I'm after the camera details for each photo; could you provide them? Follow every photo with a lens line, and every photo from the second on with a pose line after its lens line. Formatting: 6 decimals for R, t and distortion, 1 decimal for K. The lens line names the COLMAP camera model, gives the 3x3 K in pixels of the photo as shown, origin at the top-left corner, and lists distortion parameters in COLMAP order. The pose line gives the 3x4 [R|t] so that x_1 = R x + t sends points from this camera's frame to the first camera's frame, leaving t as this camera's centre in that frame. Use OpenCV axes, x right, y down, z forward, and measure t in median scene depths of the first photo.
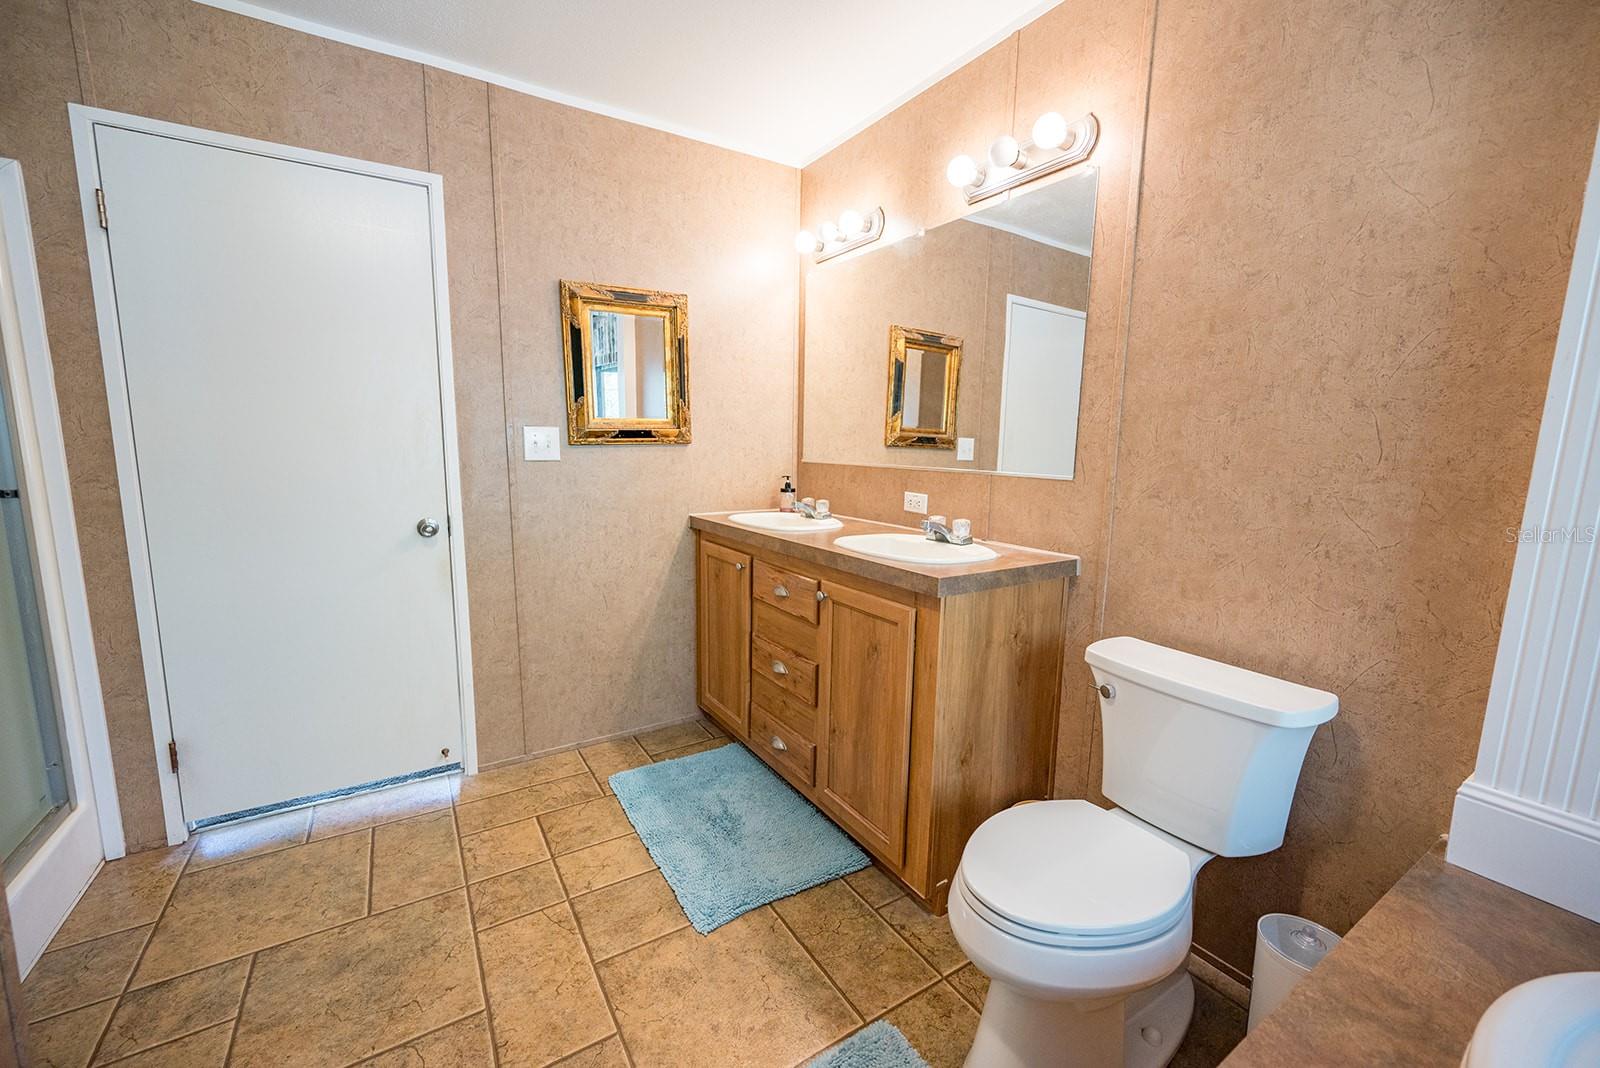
lens RADIAL K [[640.5, 0, 796.6], [0, 640.5, 533.9], [0, 0, 1]] dist [-0.000841, -0.000184]
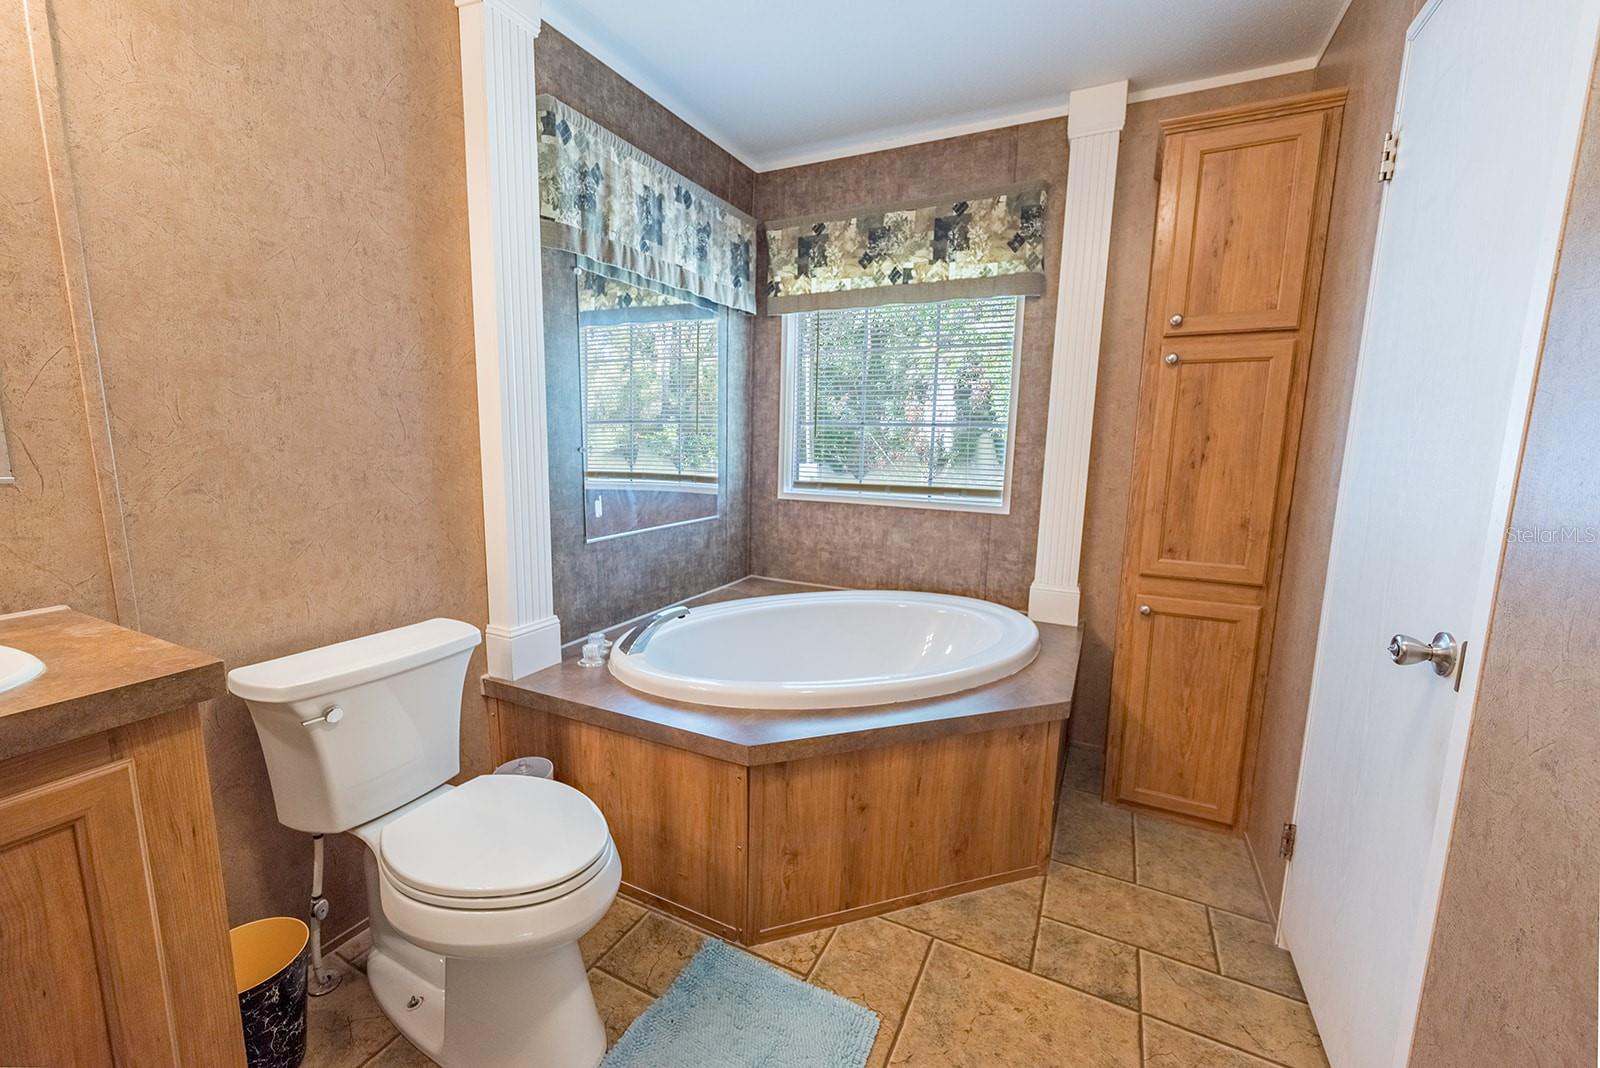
lens RADIAL K [[640.5, 0, 796.6], [0, 640.5, 533.9], [0, 0, 1]] dist [-0.000841, -0.000184]
pose [[-0.523550, -0.149419, 0.838791, -0.509584], [0.099636, 0.967009, 0.234449, -0.124191], [-0.846149, 0.206319, -0.491390, 0.819687]]
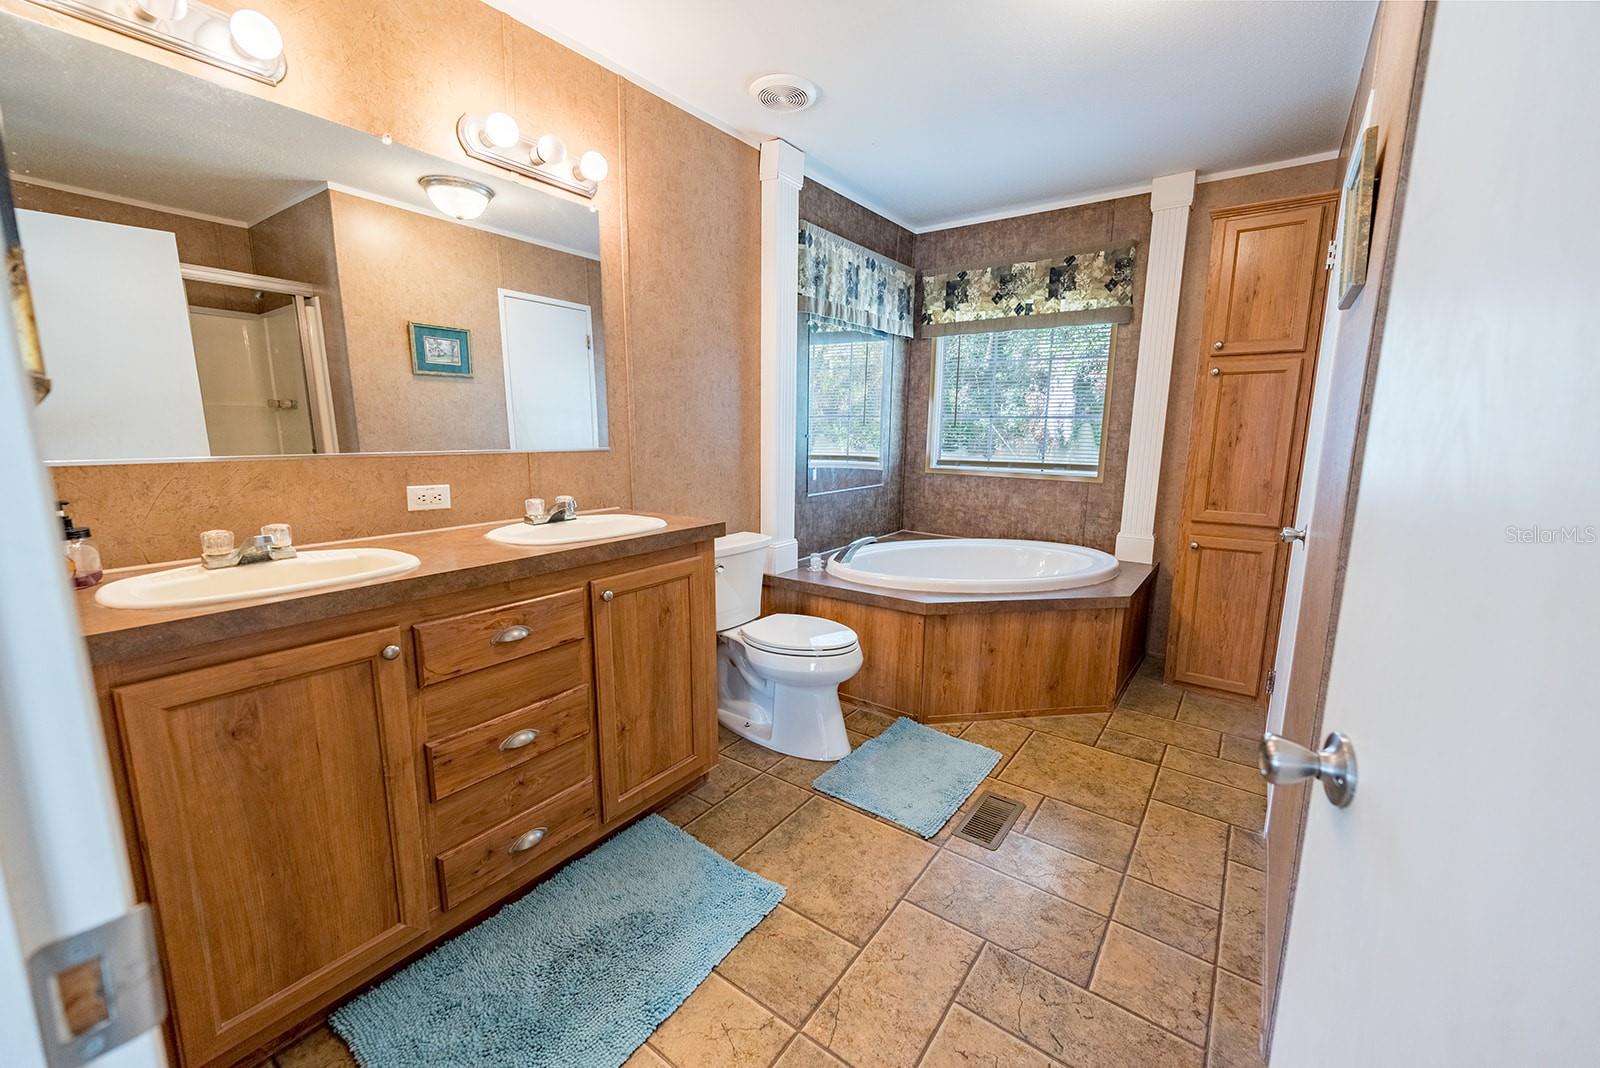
lens RADIAL K [[631.2, 0, 801.8], [0, 631.2, 532.2], [0, 0, 1]] dist [-0.002041, -0.000015]
pose [[-0.371244, -0.170973, 0.912659, -1.084819], [0.119834, 0.965860, 0.229685, -0.202104], [-0.920770, 0.194637, -0.338081, 1.307137]]
